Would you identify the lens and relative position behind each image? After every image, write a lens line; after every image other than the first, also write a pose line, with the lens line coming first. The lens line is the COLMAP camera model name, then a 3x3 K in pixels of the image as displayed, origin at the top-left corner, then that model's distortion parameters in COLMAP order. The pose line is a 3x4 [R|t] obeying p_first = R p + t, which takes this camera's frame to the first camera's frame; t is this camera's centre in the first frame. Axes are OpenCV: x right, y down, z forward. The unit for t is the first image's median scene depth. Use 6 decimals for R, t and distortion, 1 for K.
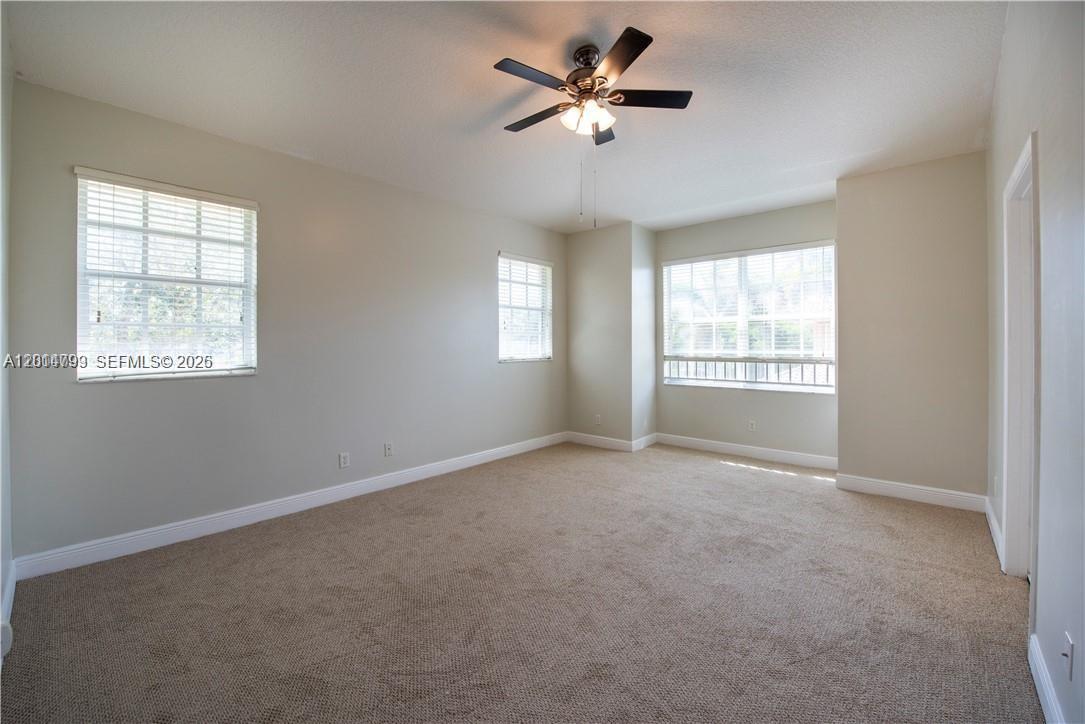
lens RADIAL K [[433.4, 0, 544.8], [0, 433.4, 351.9], [0, 0, 1]] dist [-0.000584, -0.000083]
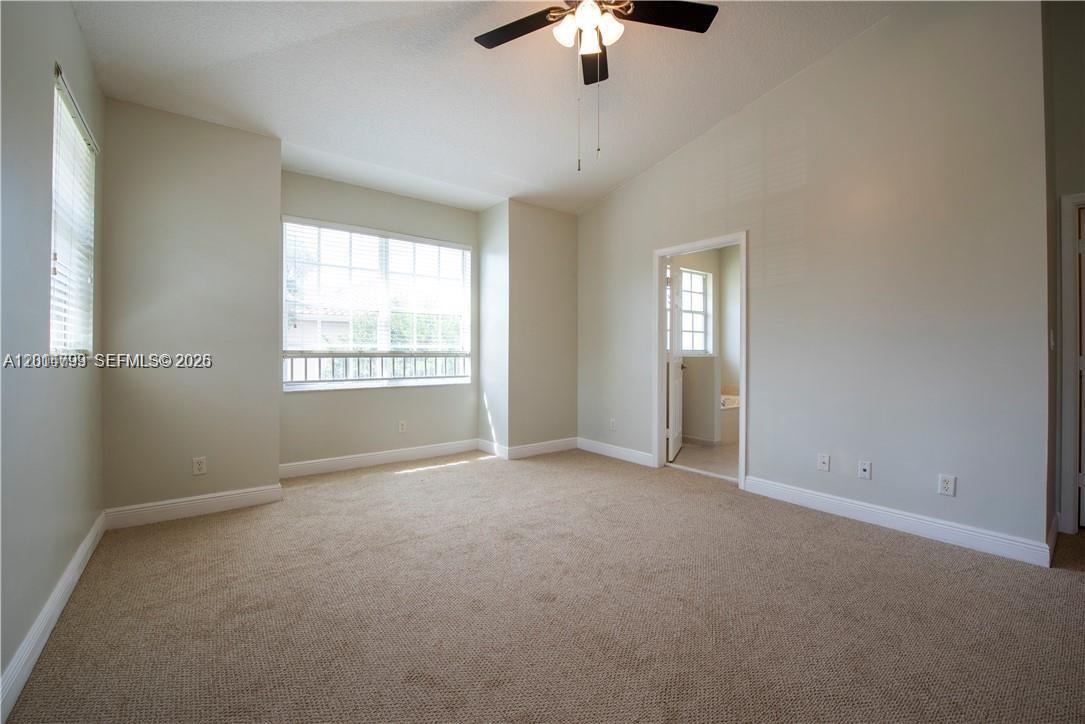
lens RADIAL K [[459.2, 0, 542.5], [0, 459.2, 362.0], [0, 0, 1]] dist [-0.000415, -0.000235]
pose [[0.187364, -0.033367, 0.981724, -0.474302], [-0.002966, 0.999399, 0.034534, -0.000436], [-0.982286, -0.009382, 0.187153, 0.577903]]
